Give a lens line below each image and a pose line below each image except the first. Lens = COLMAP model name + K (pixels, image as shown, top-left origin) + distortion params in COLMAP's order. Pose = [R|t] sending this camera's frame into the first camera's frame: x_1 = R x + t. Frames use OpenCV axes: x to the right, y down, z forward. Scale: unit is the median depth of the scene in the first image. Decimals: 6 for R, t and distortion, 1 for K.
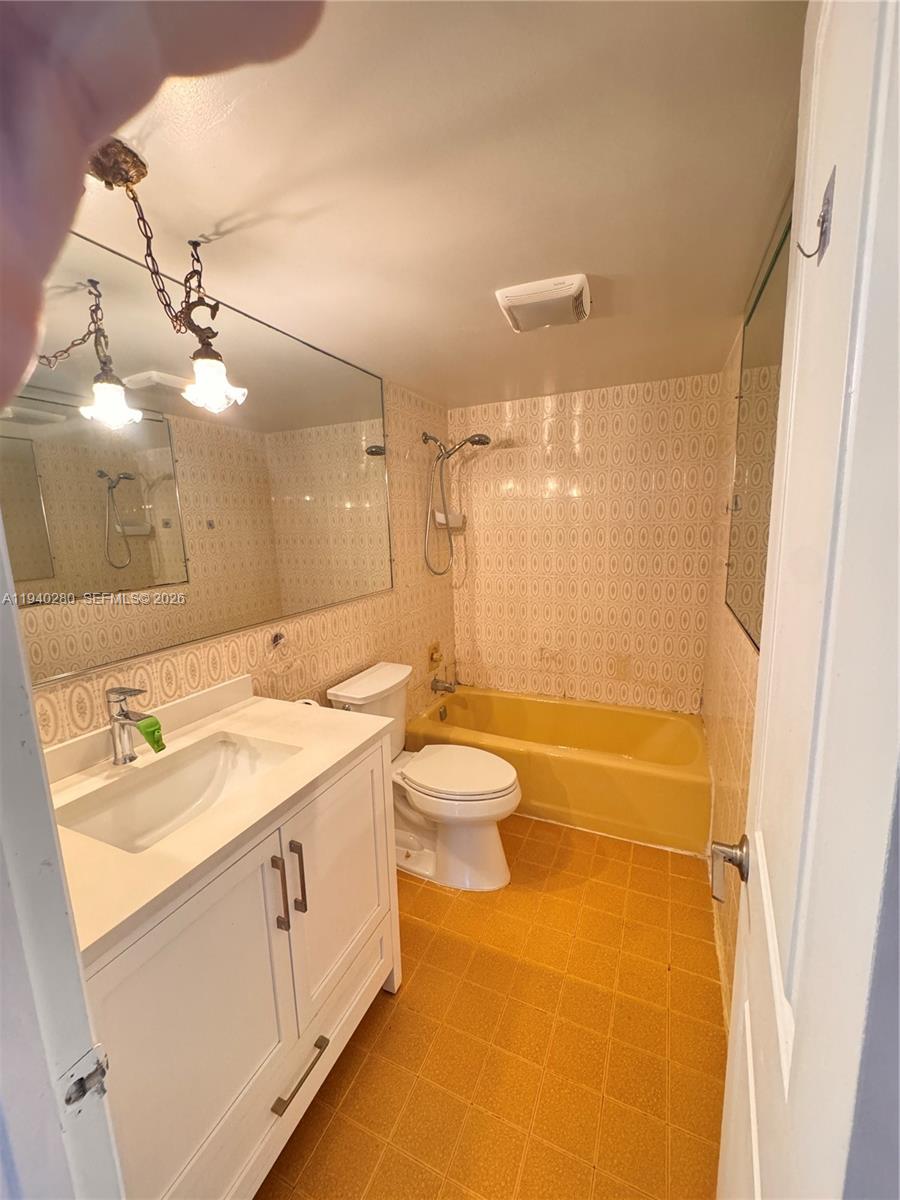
lens RADIAL K [[479.2, 0, 450.5], [0, 479.2, 599.9], [0, 0, 1]] dist [-0.003680, 0.000190]
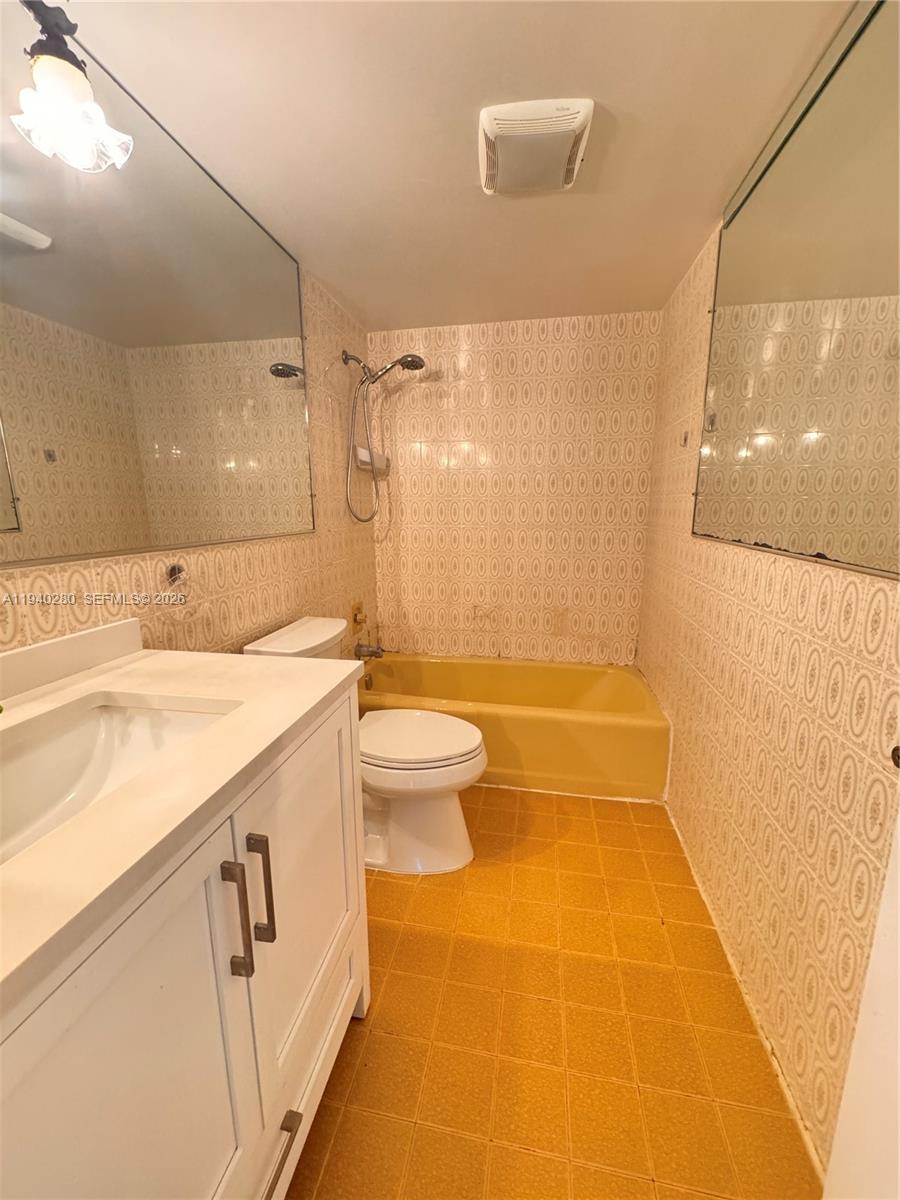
lens RADIAL K [[479.2, 0, 450.6], [0, 479.2, 600.0], [0, 0, 1]] dist [-0.003680, 0.000190]
pose [[0.971084, -0.021167, 0.237799, -0.115678], [0.014685, 0.999472, 0.028999, 0.095978], [-0.238287, -0.024668, 0.970882, 0.177301]]
